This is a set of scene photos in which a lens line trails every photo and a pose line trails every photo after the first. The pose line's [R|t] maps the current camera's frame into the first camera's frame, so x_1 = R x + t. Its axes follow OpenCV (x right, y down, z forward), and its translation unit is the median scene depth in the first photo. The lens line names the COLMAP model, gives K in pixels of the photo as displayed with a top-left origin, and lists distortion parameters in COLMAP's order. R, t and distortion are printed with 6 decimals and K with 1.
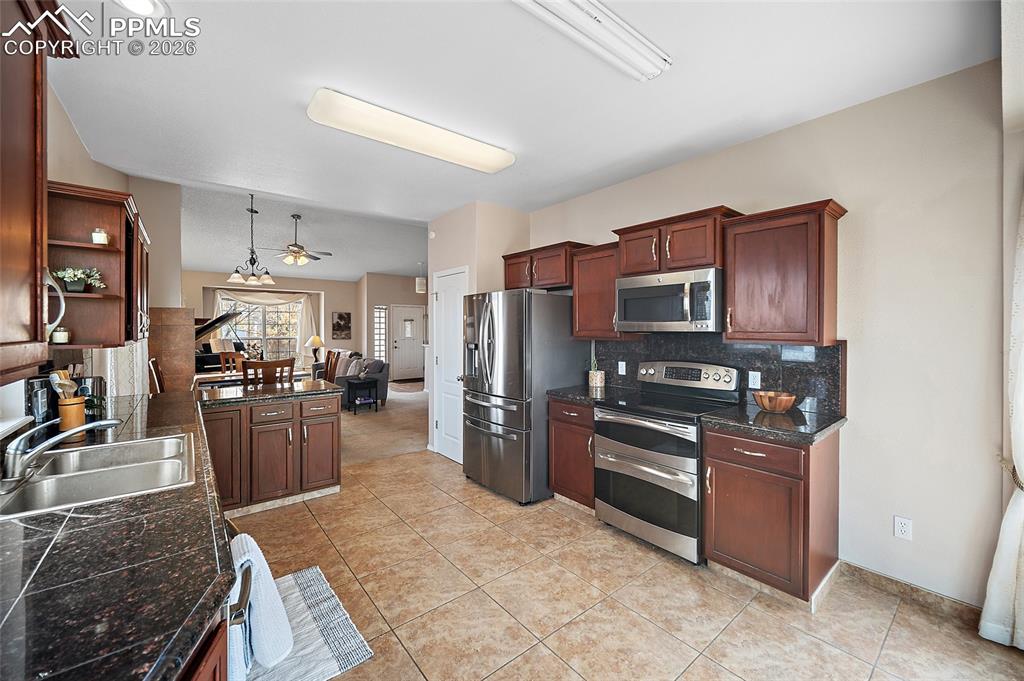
lens RADIAL K [[402.6, 0, 512.7], [0, 402.6, 333.4], [0, 0, 1]] dist [-0.012695, 0.003469]
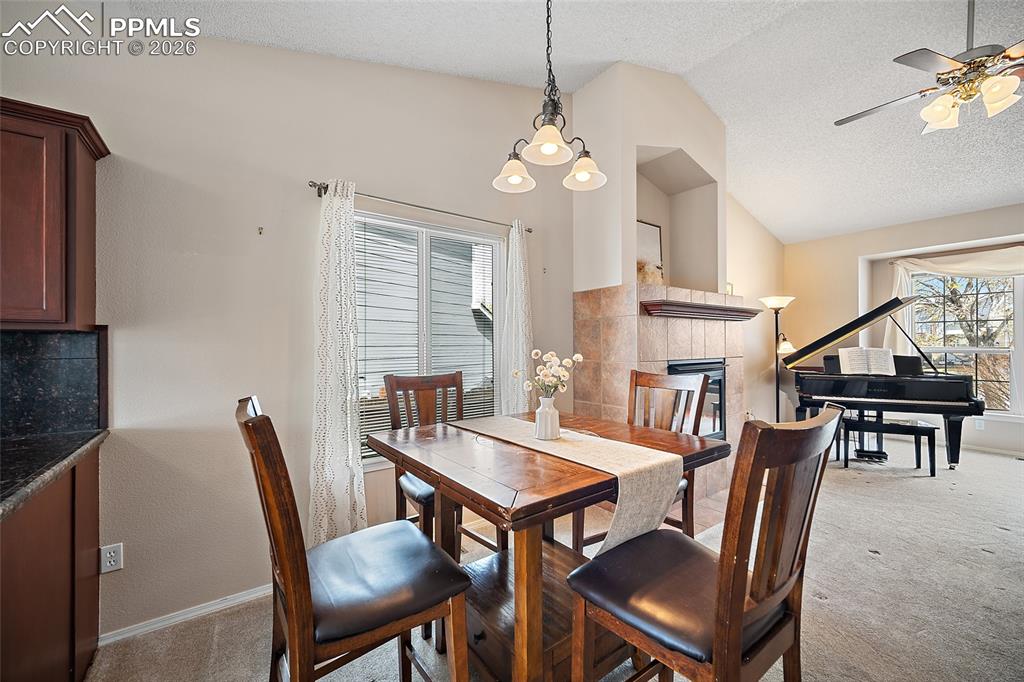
lens RADIAL K [[407.6, 0, 515.7], [0, 407.6, 341.7], [0, 0, 1]] dist [-0.003484, 0.000449]
pose [[-0.048747, -0.005585, -0.998796, -0.492557], [-0.009669, 0.999940, -0.005120, 0.034016], [0.998764, 0.009408, -0.048798, 1.623977]]
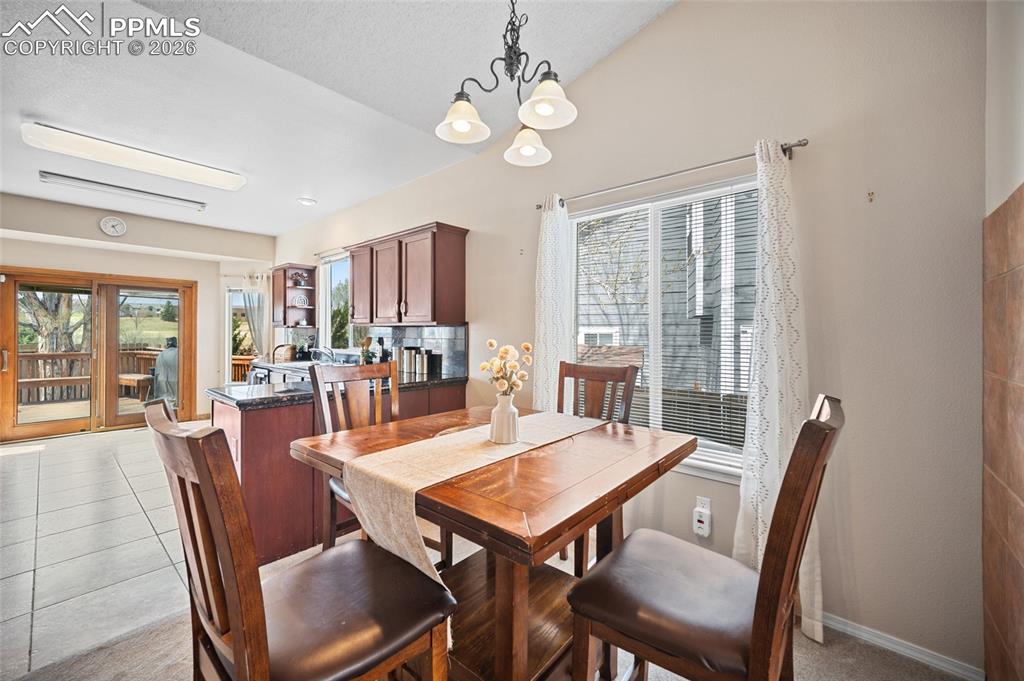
lens RADIAL K [[402.6, 0, 512.7], [0, 402.6, 333.4], [0, 0, 1]] dist [-0.012695, 0.003469]
pose [[-0.984362, -0.004448, -0.176102, -0.987992], [-0.007214, 0.999860, 0.015068, 0.025723], [0.176011, 0.016102, -0.984257, 2.130177]]
